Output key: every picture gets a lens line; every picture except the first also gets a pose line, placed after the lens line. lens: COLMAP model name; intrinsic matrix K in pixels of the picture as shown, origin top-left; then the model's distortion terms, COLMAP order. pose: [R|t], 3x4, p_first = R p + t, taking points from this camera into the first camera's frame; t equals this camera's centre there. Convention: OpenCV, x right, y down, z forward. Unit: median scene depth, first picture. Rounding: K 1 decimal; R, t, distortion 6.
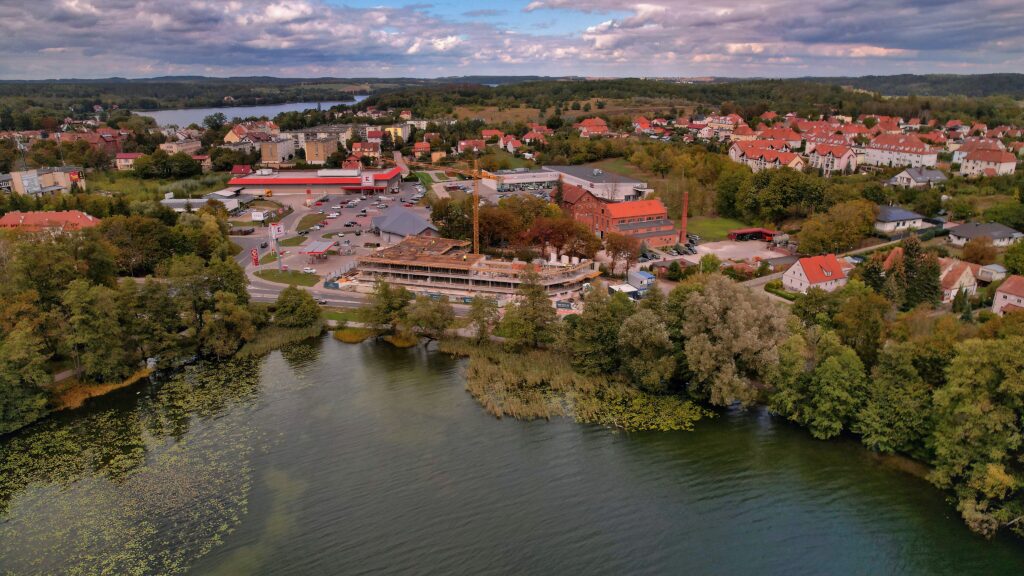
lens RADIAL K [[661.4, 0, 507.5], [0, 661.4, 286.3], [0, 0, 1]] dist [-0.080290, 0.076211]
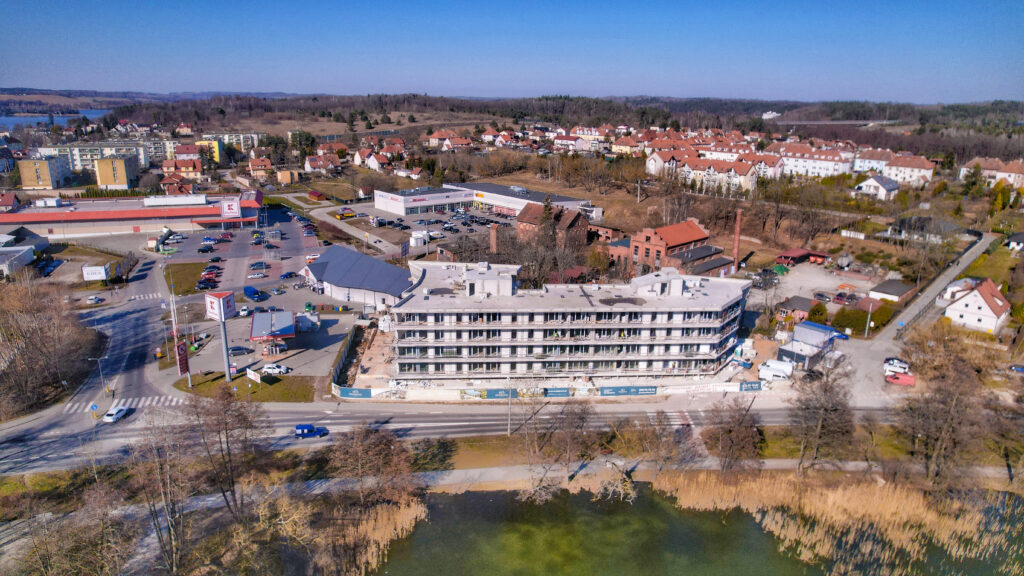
lens RADIAL K [[661.4, 0, 507.5], [0, 661.4, 286.3], [0, 0, 1]] dist [-0.080290, 0.076211]
pose [[0.932688, -0.077144, 0.352337, -0.167813], [0.086678, 0.996172, -0.011340, -0.039029], [-0.350114, 0.041117, 0.935804, 0.209846]]
